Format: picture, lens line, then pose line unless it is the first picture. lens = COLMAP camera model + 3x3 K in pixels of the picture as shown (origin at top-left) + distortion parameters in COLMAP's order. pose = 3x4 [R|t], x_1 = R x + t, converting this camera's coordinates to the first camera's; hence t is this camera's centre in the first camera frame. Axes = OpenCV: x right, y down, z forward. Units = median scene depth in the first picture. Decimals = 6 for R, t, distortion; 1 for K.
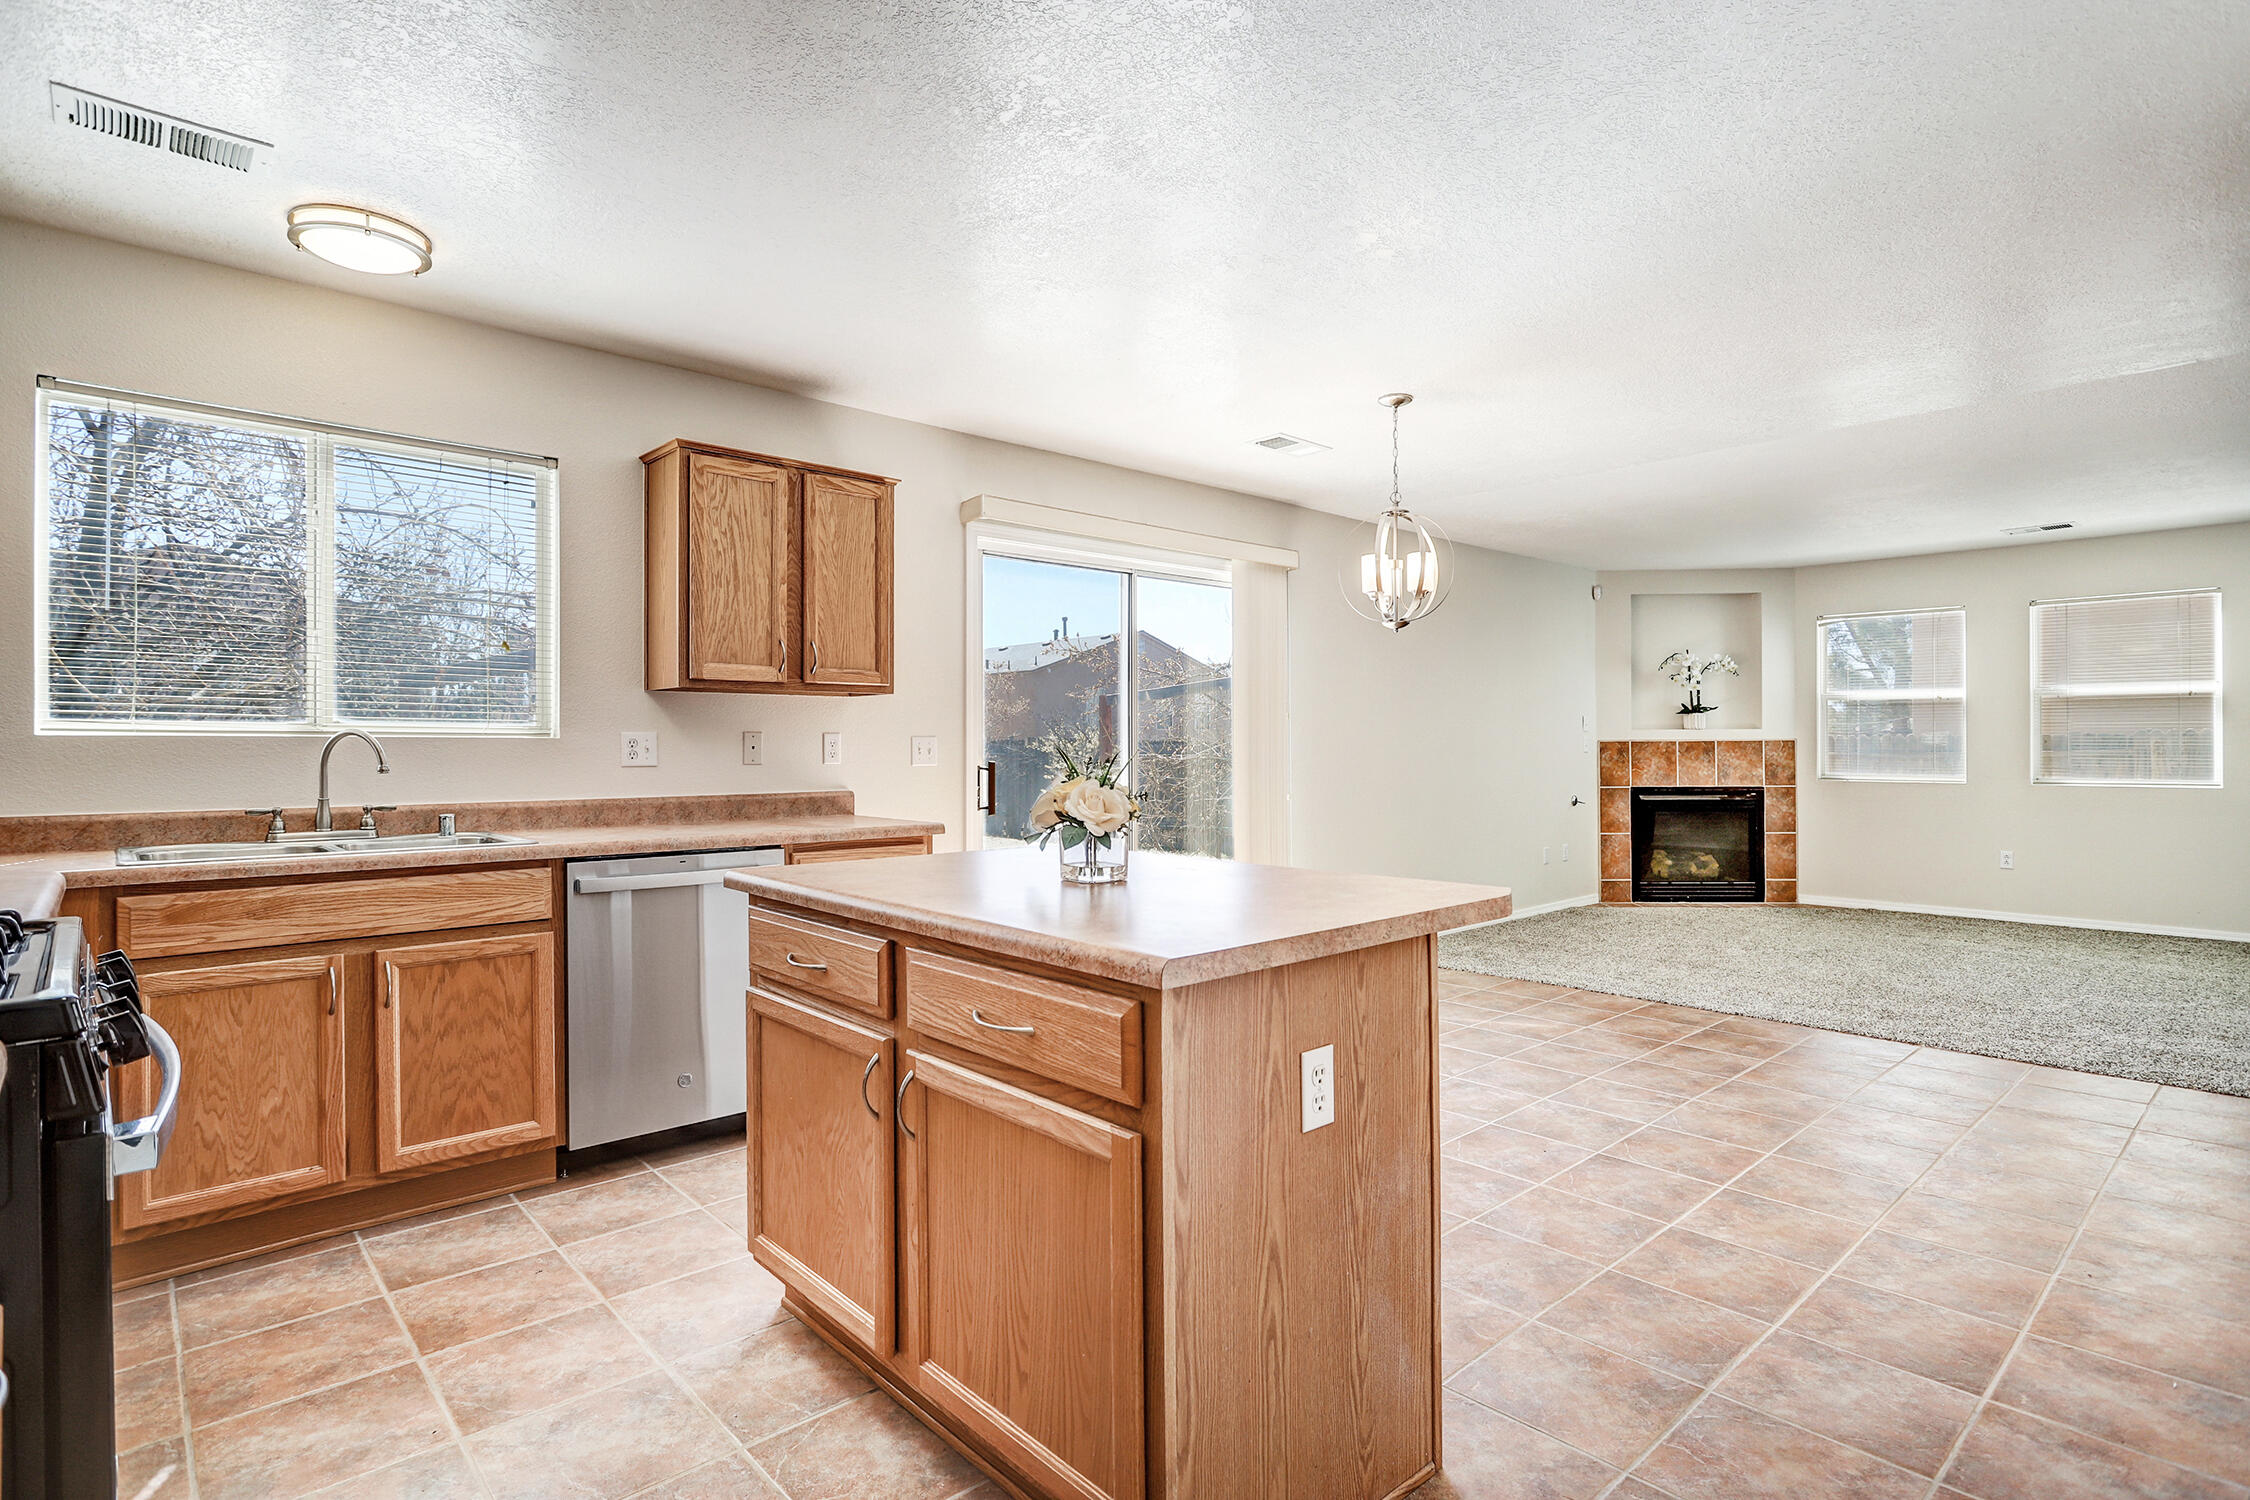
lens RADIAL K [[1108.4, 0, 1140.4], [0, 1108.4, 730.1], [0, 0, 1]] dist [-0.003880, 0.001397]
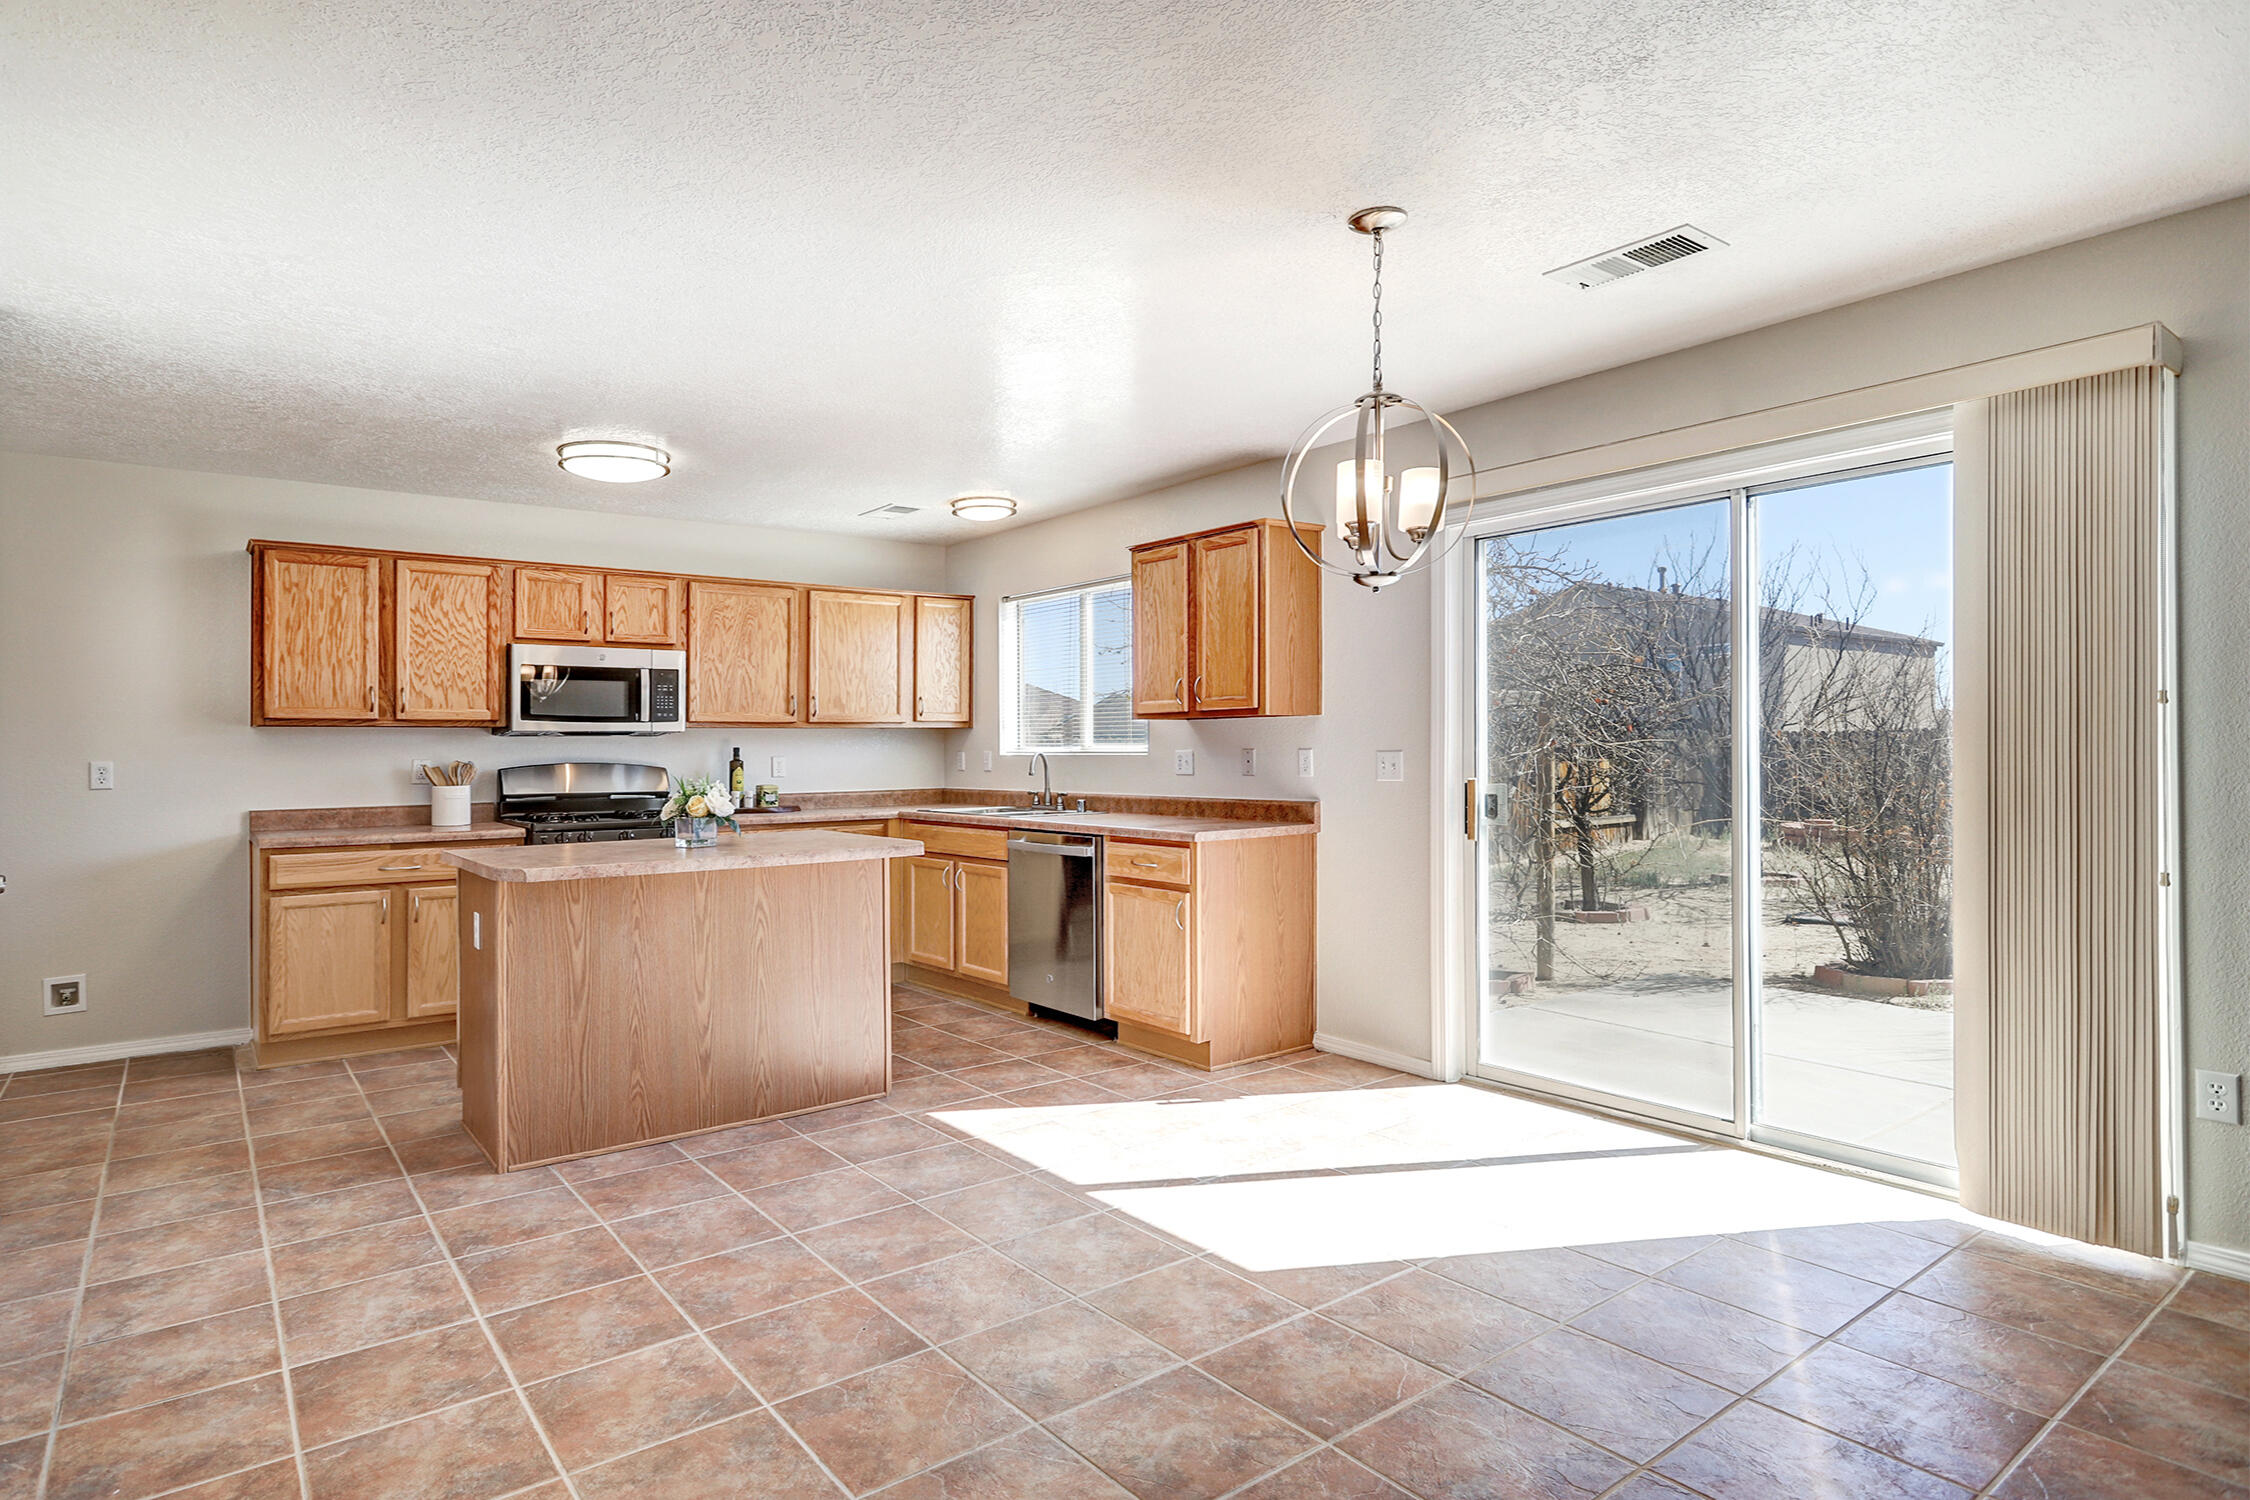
lens RADIAL K [[1108.4, 0, 1122.0], [0, 1108.4, 697.5], [0, 0, 1]] dist [-0.003880, 0.001397]
pose [[-0.038156, -0.045049, -0.998256, 0.509258], [0.027432, 0.998560, -0.046111, -0.001296], [0.998895, -0.029143, -0.036866, 0.516277]]
